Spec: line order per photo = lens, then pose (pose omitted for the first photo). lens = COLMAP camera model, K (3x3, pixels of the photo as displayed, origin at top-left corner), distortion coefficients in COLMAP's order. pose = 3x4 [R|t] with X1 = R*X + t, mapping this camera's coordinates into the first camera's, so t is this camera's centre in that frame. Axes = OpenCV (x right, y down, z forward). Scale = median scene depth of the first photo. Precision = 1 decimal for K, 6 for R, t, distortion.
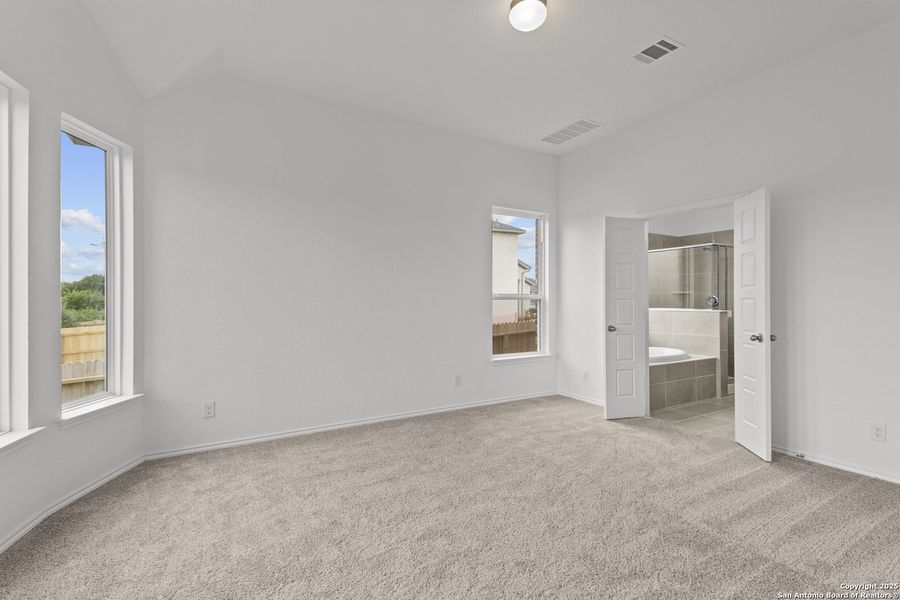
lens RADIAL K [[425.6, 0, 451.2], [0, 425.6, 297.3], [0, 0, 1]] dist [0.018205, -0.000375]
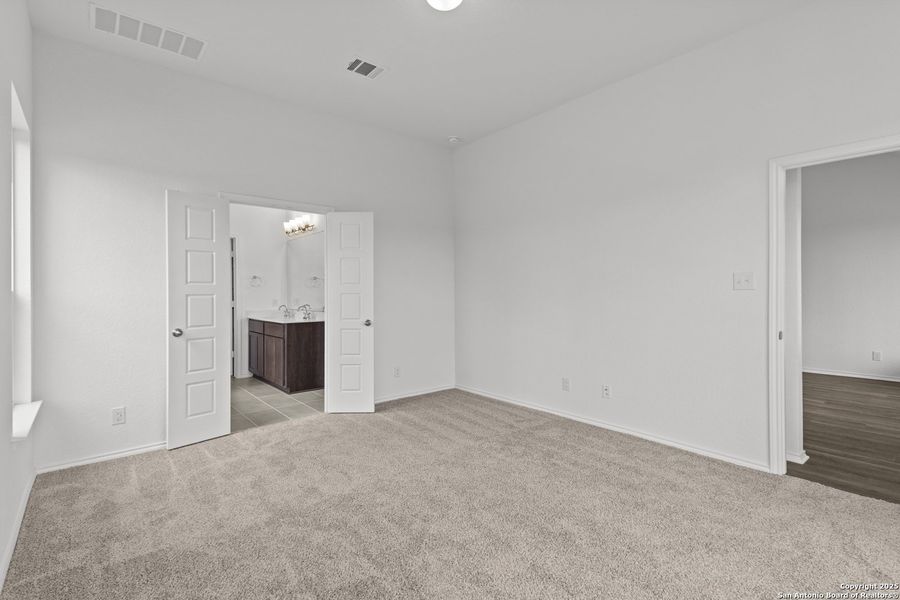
lens RADIAL K [[419.2, 0, 449.4], [0, 419.2, 290.9], [0, 0, 1]] dist [0.044228, -0.021691]
pose [[-0.171582, -0.001169, 0.985169, -0.485417], [-0.002297, 0.999997, 0.000787, -0.006179], [-0.985167, -0.002128, -0.171584, 0.757755]]
